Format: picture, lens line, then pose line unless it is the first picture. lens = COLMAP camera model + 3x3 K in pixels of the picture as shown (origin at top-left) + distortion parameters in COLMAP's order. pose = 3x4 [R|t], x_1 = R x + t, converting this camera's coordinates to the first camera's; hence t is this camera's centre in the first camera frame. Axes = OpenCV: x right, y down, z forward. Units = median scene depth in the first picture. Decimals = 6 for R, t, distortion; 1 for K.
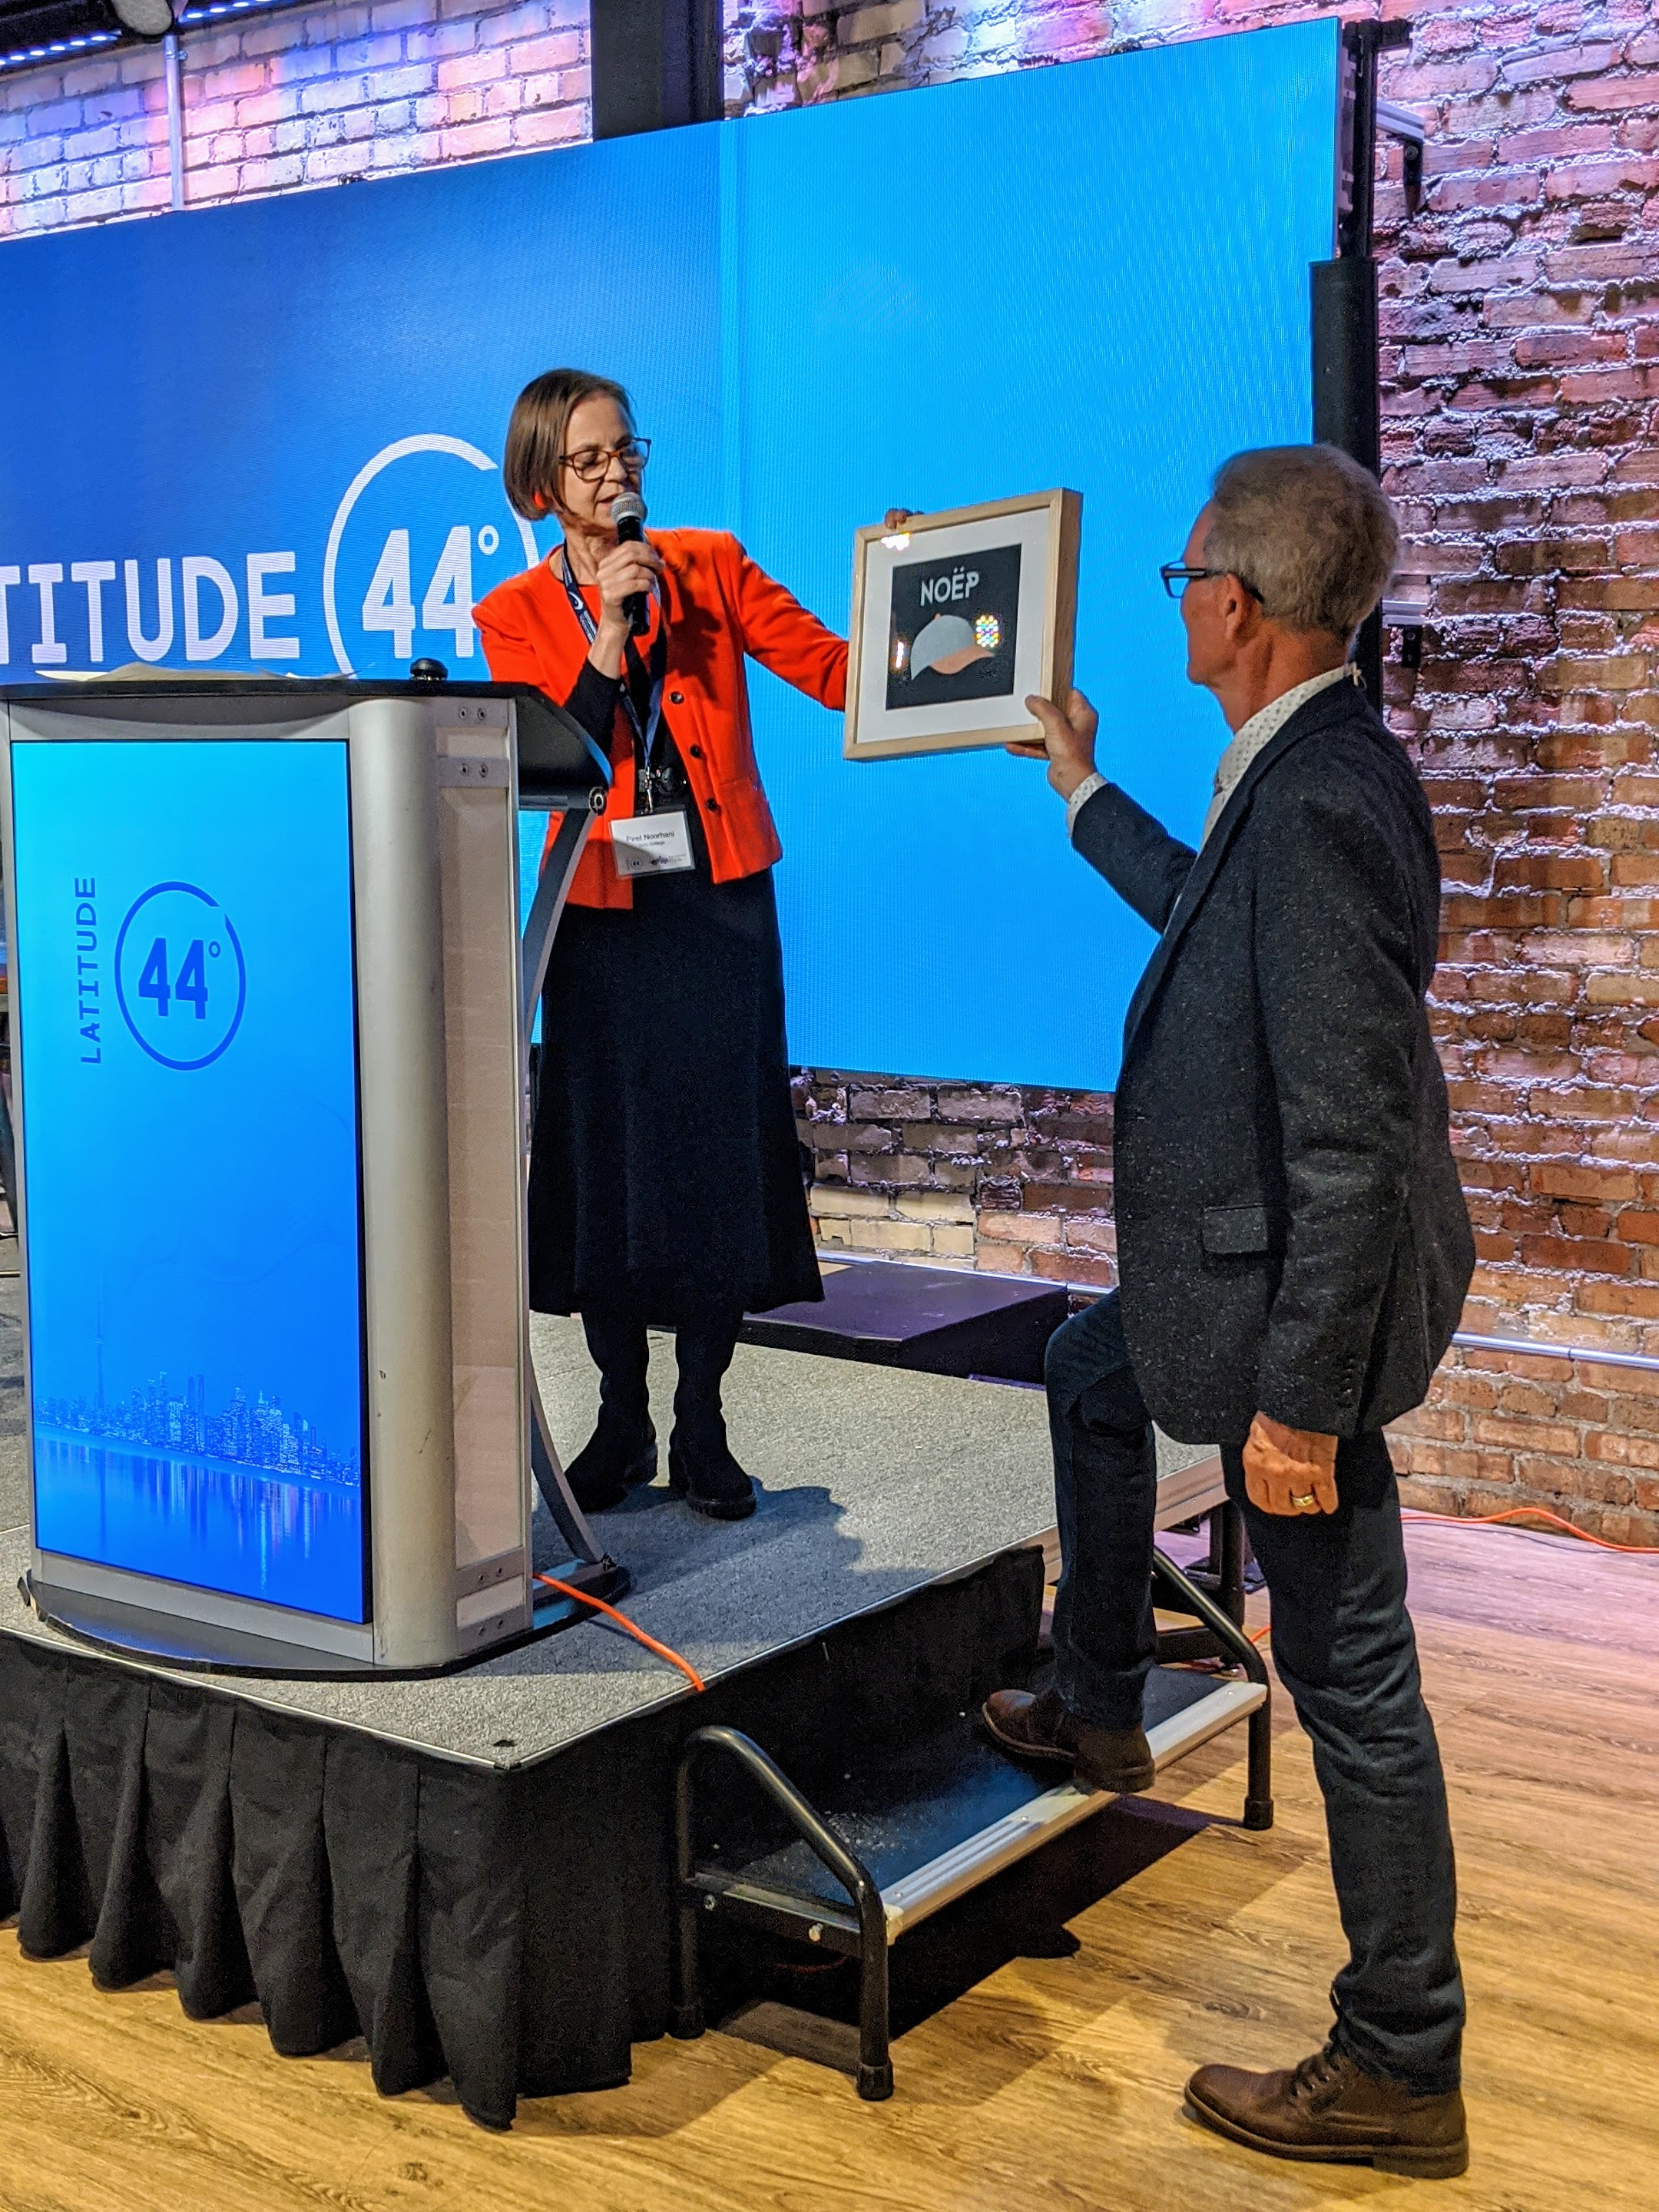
lens RADIAL K [[2738.7, 0, 830.0], [0, 2738.7, 1137.5], [0, 0, 1]] dist [0.140120, -0.324473]
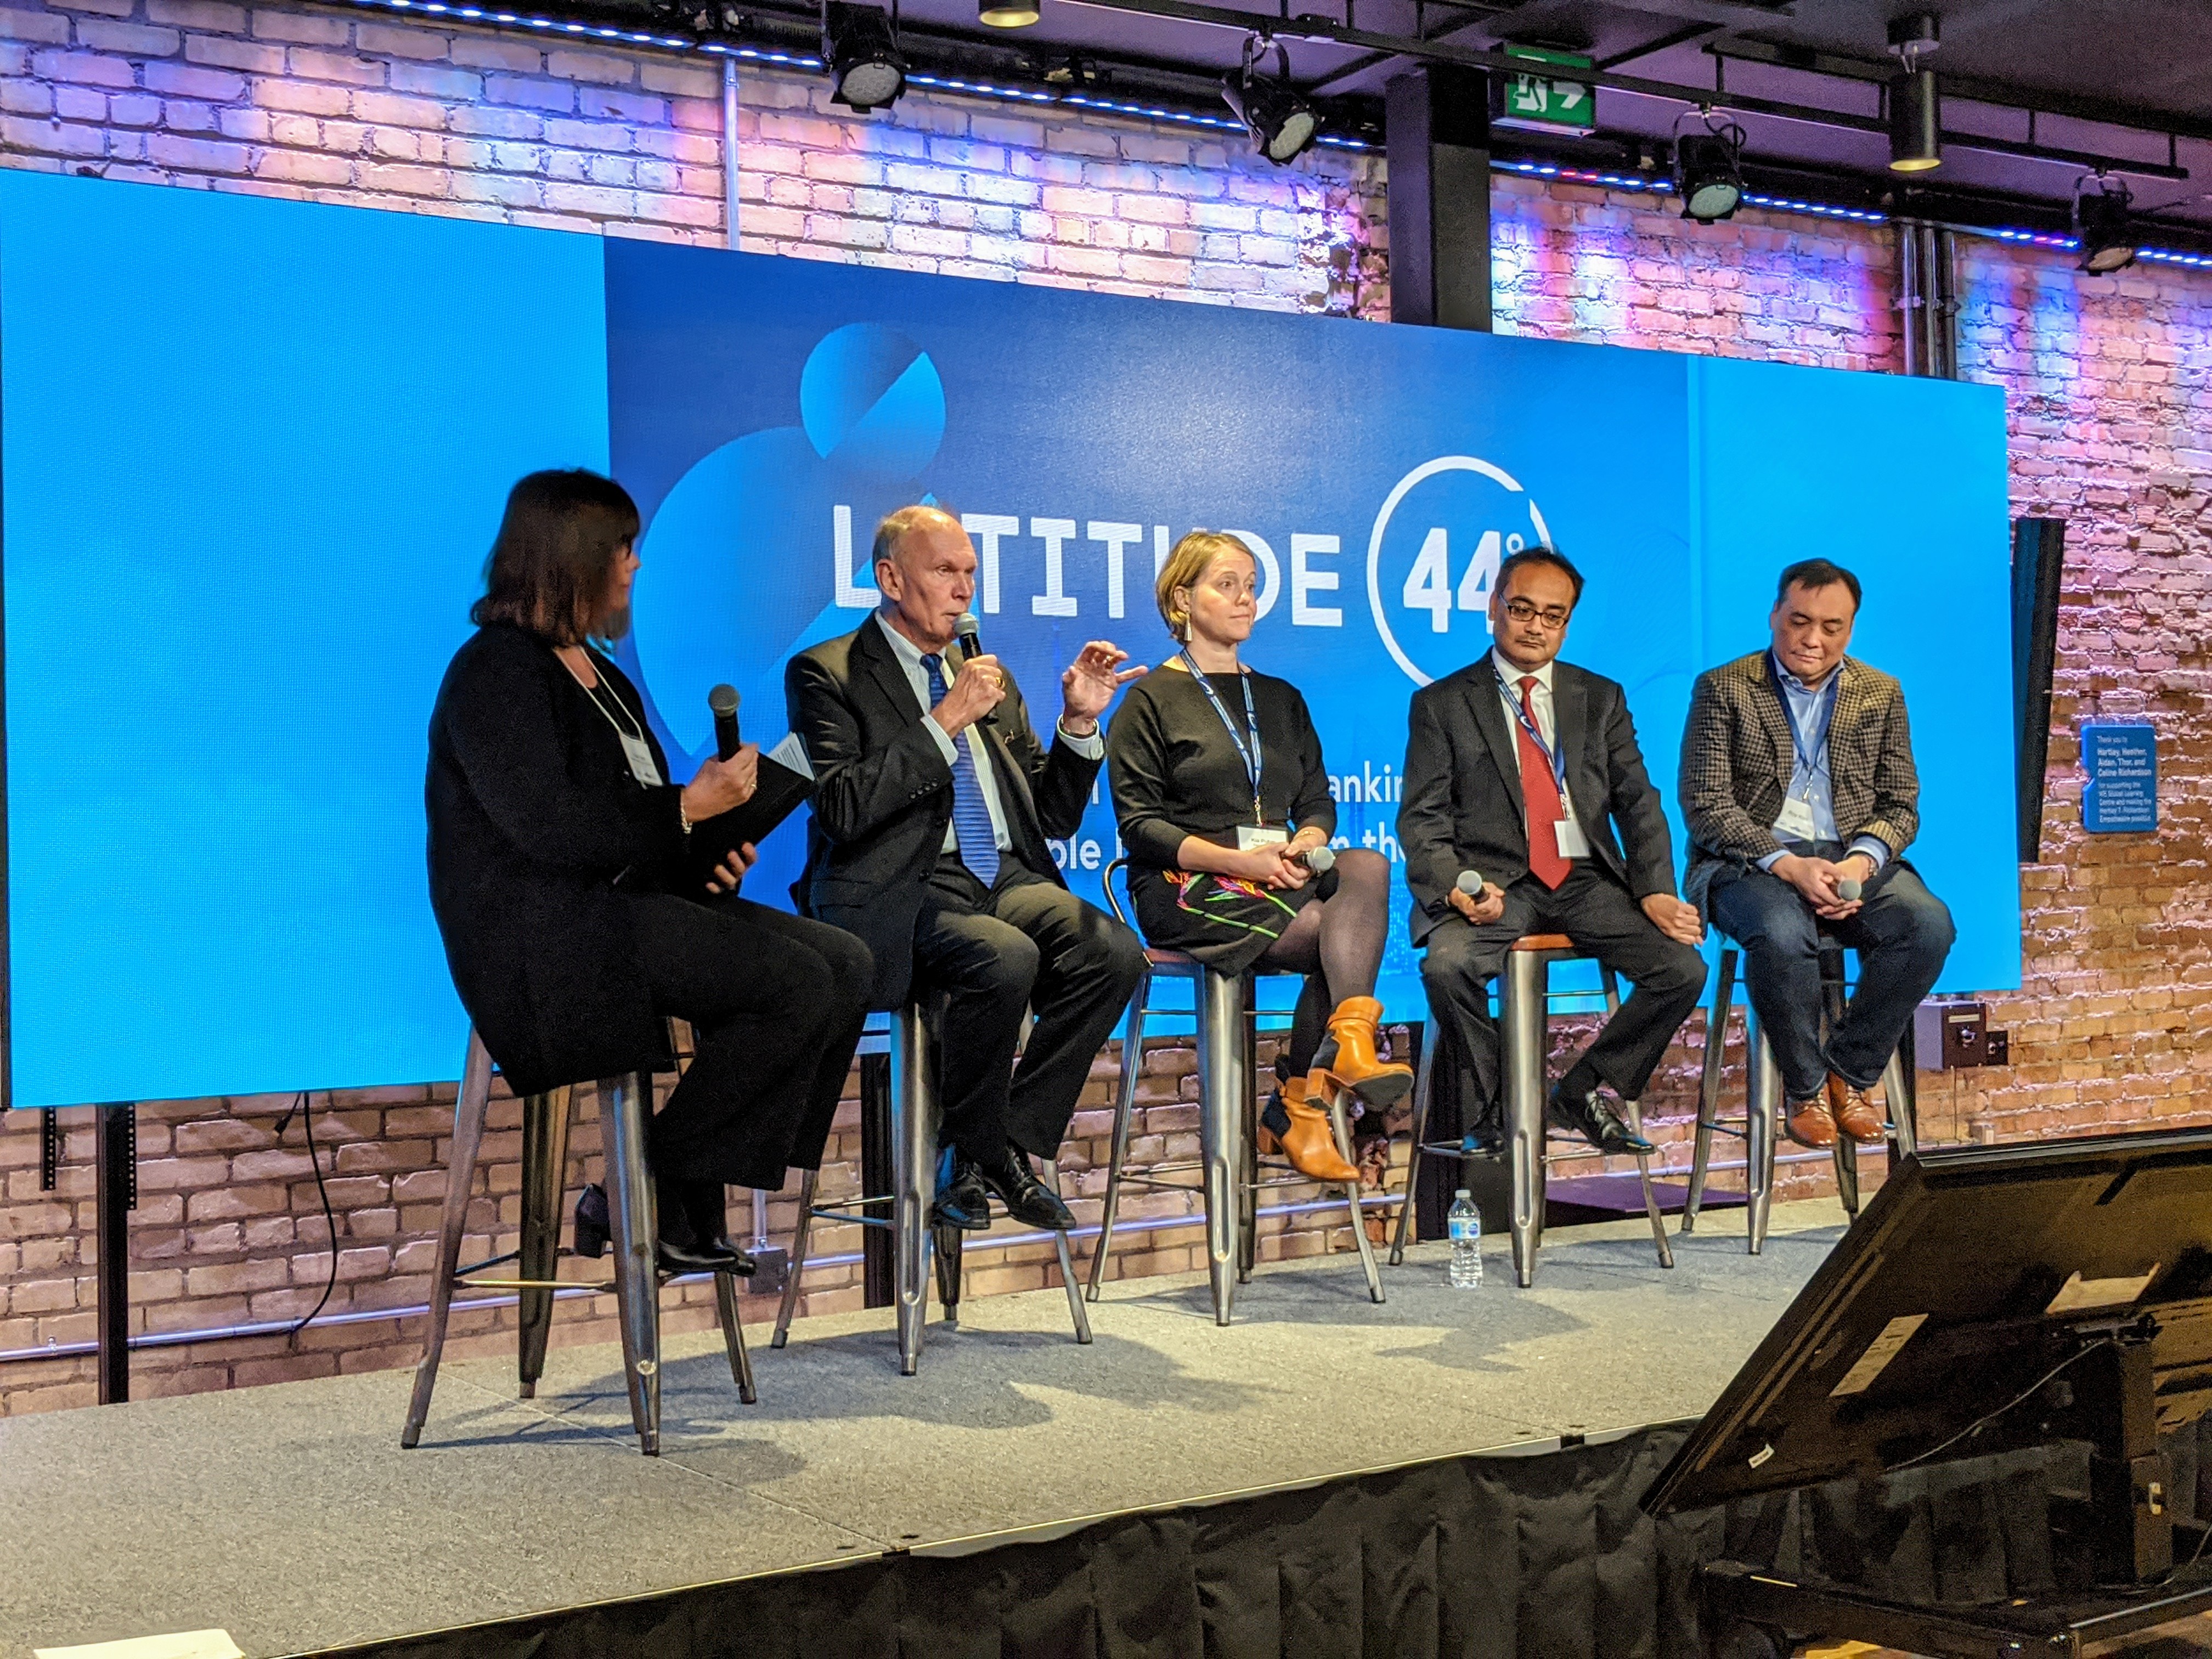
lens RADIAL K [[2807.3, 0, 1078.5], [0, 2807.3, 834.3], [0, 0, 1]] dist [0.192488, -0.645157]
pose [[0.363315, 0.005787, 0.931648, -1.193173], [0.151412, 0.986320, -0.065172, -0.055371], [-0.919281, 0.164741, 0.357469, 0.628020]]
